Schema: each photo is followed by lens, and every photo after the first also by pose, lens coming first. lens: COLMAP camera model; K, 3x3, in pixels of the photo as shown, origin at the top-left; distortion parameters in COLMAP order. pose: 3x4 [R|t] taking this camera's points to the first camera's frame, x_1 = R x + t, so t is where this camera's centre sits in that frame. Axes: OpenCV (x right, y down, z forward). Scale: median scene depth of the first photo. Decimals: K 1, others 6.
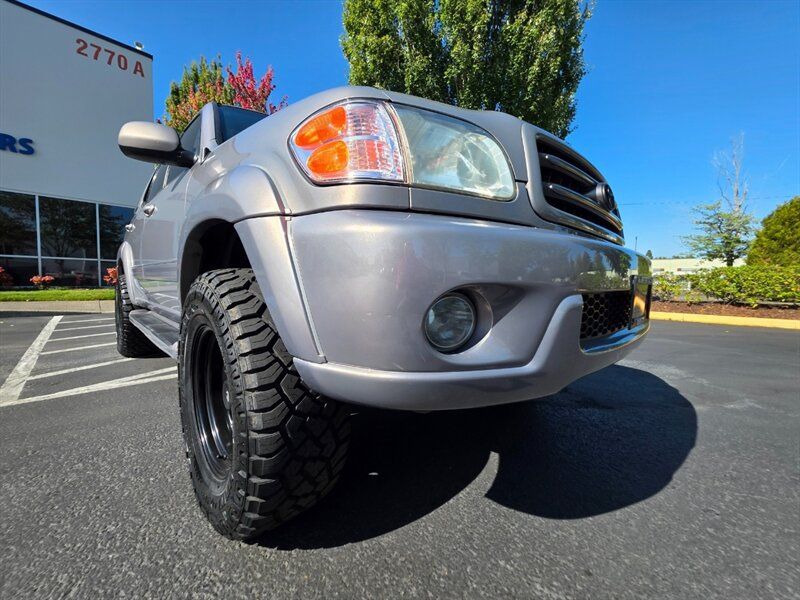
lens RADIAL K [[317.7, 0, 398.8], [0, 317.7, 297.1], [0, 0, 1]] dist [0.001946, 0.000195]
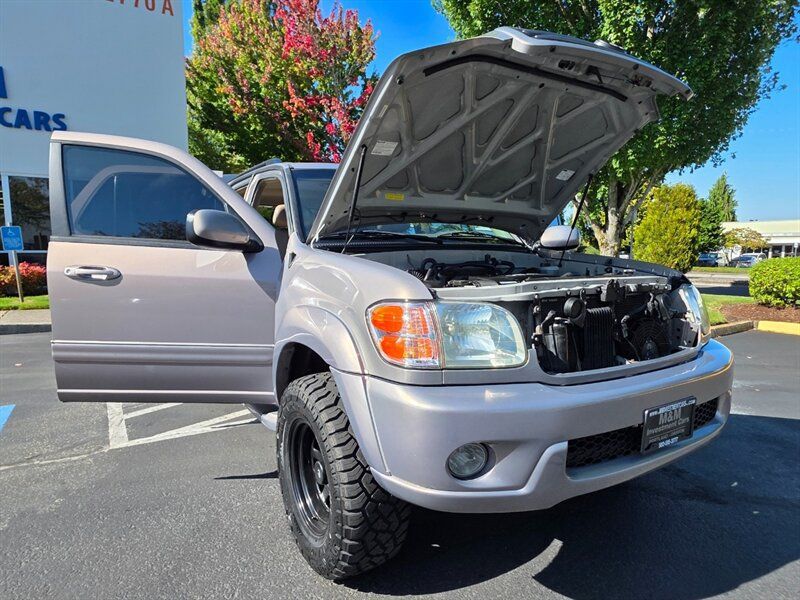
lens RADIAL K [[484.3, 0, 398.6], [0, 484.3, 308.1], [0, 0, 1]] dist [0.000599, 0.001989]
pose [[0.974213, 0.015509, -0.225097, 0.254444], [-0.001017, 0.997927, 0.064354, -0.589980], [0.225629, -0.062466, 0.972209, -0.968566]]
